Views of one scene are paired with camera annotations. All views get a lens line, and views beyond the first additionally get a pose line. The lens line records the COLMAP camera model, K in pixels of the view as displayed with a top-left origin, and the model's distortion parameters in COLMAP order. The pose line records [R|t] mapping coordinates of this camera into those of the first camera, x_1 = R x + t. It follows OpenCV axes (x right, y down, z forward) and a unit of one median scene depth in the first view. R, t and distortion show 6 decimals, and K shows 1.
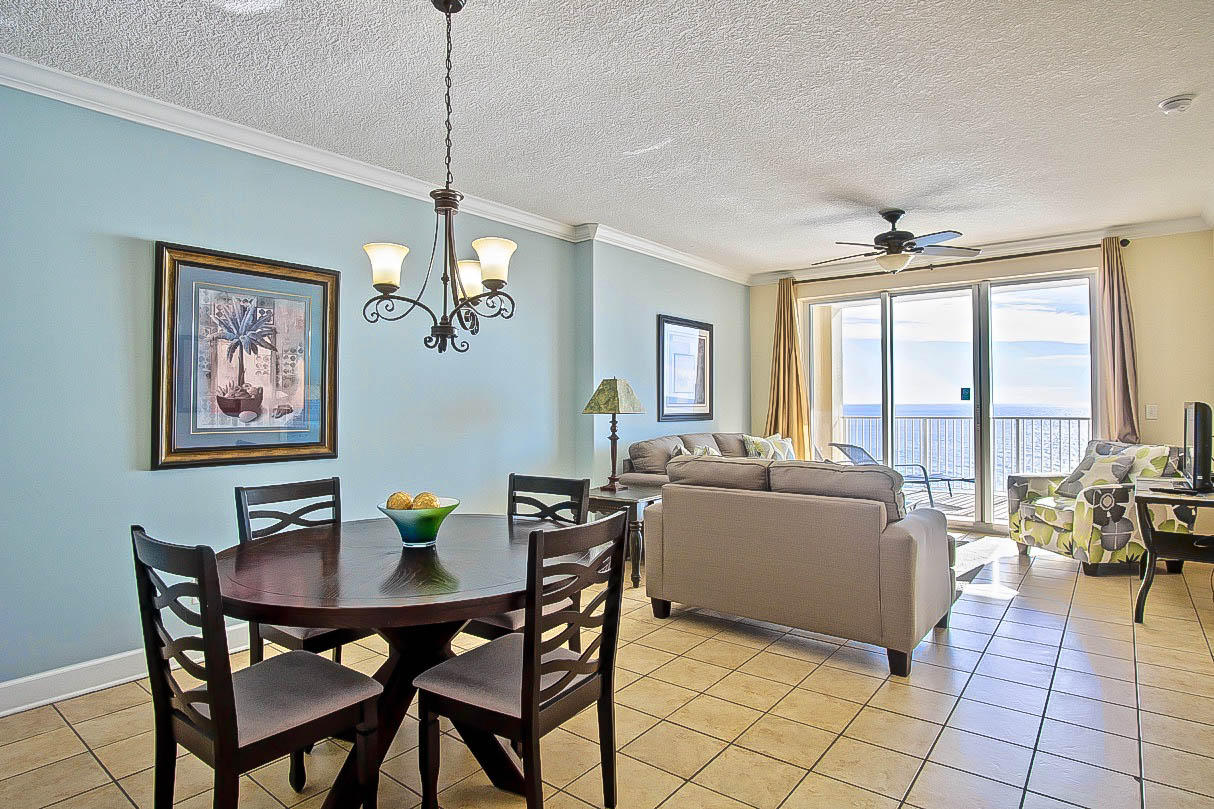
lens RADIAL K [[652.8, 0, 609.9], [0, 652.8, 394.7], [0, 0, 1]] dist [-0.027807, 0.004845]
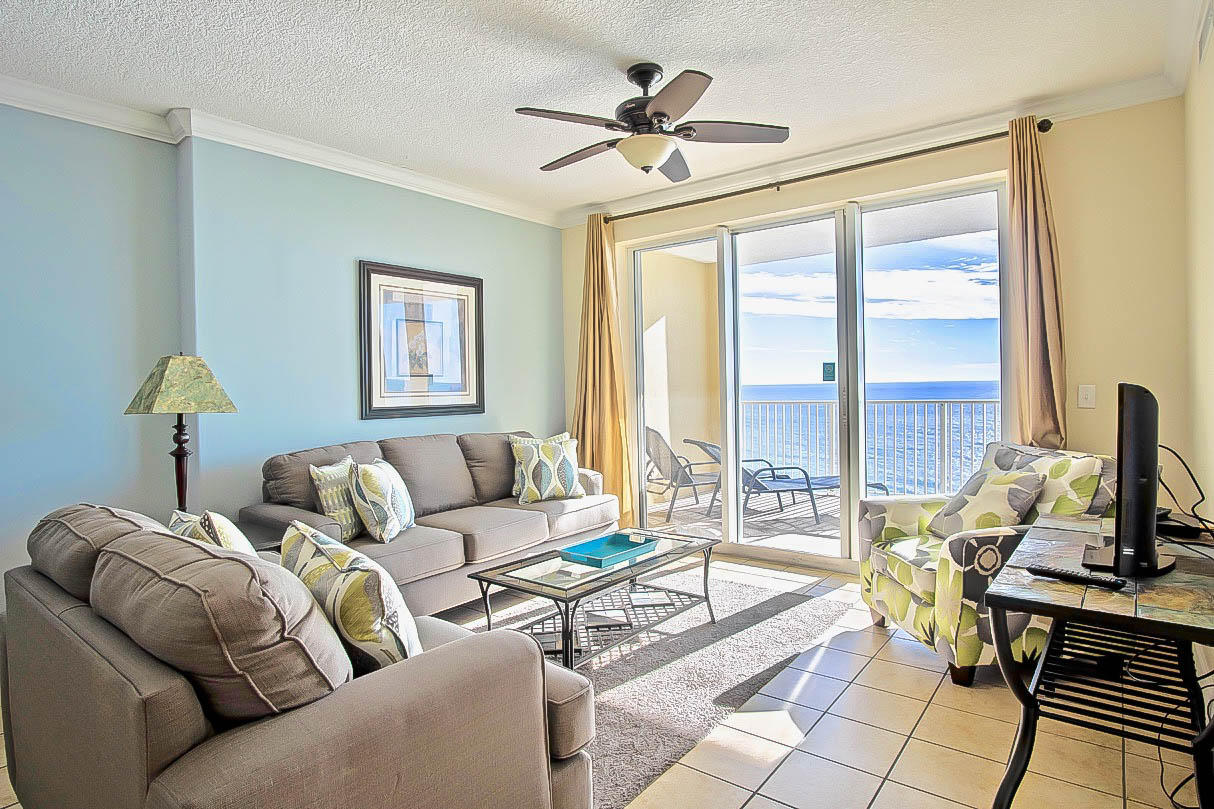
lens RADIAL K [[652.8, 0, 612.4], [0, 652.8, 391.7], [0, 0, 1]] dist [-0.027807, 0.004845]
pose [[0.999881, -0.015172, 0.002834, 0.382394], [0.015101, 0.999608, 0.023581, 0.000731], [-0.003191, -0.023536, 0.999718, 0.376182]]
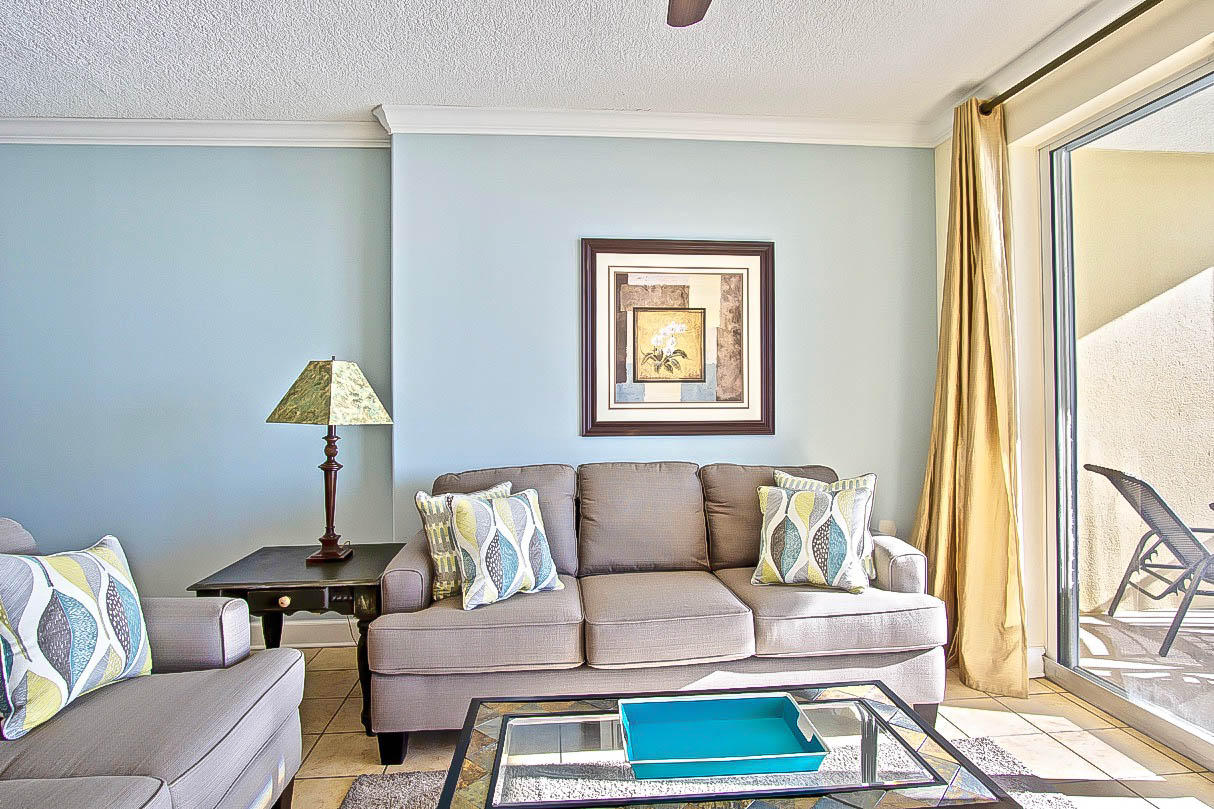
lens RADIAL K [[652.8, 0, 608.0], [0, 652.8, 401.3], [0, 0, 1]] dist [-0.027807, 0.004845]
pose [[0.686678, -0.002326, -0.726958, 0.557034], [0.017816, 0.999748, 0.013631, 0.005528], [0.726744, -0.022311, 0.686546, 0.738132]]
